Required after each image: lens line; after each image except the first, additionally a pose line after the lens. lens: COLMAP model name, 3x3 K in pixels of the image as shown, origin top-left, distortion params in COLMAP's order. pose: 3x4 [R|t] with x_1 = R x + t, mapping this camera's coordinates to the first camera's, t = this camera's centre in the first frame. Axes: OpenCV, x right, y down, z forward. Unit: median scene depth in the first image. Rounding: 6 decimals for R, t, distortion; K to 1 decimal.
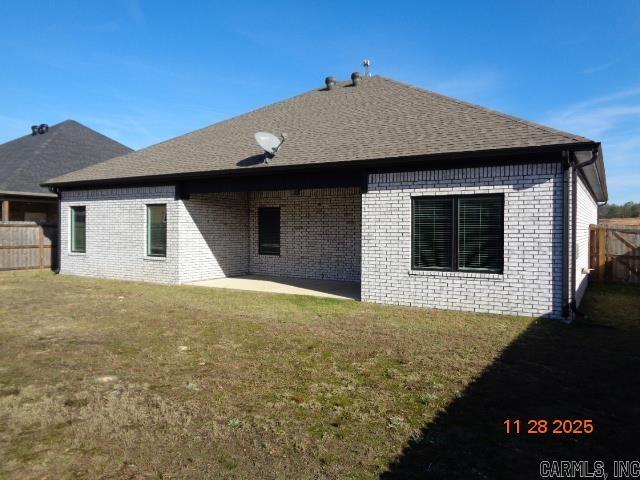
lens RADIAL K [[488.8, 0, 320.0], [0, 488.8, 240.0], [0, 0, 1]] dist [0.005525, 0.001412]
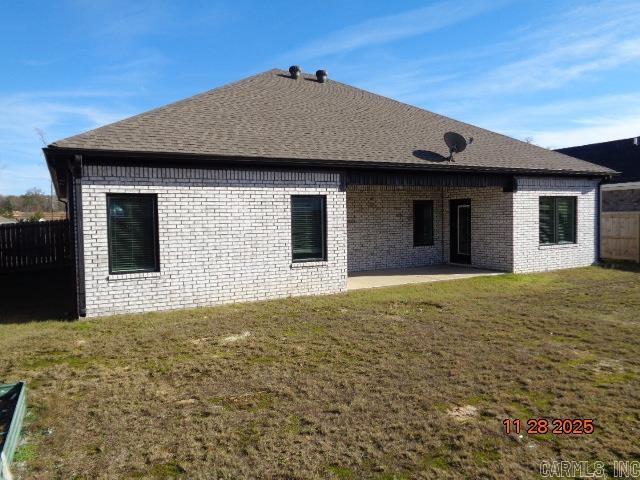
lens RADIAL K [[474.7, 0, 320.0], [0, 474.7, 240.0], [0, 0, 1]] dist [0.001537, 0.006013]
pose [[0.523633, -0.048134, 0.850583, -0.960980], [0.050359, 0.998406, 0.025498, -0.018992], [-0.850454, 0.029483, 0.525222, 0.571684]]
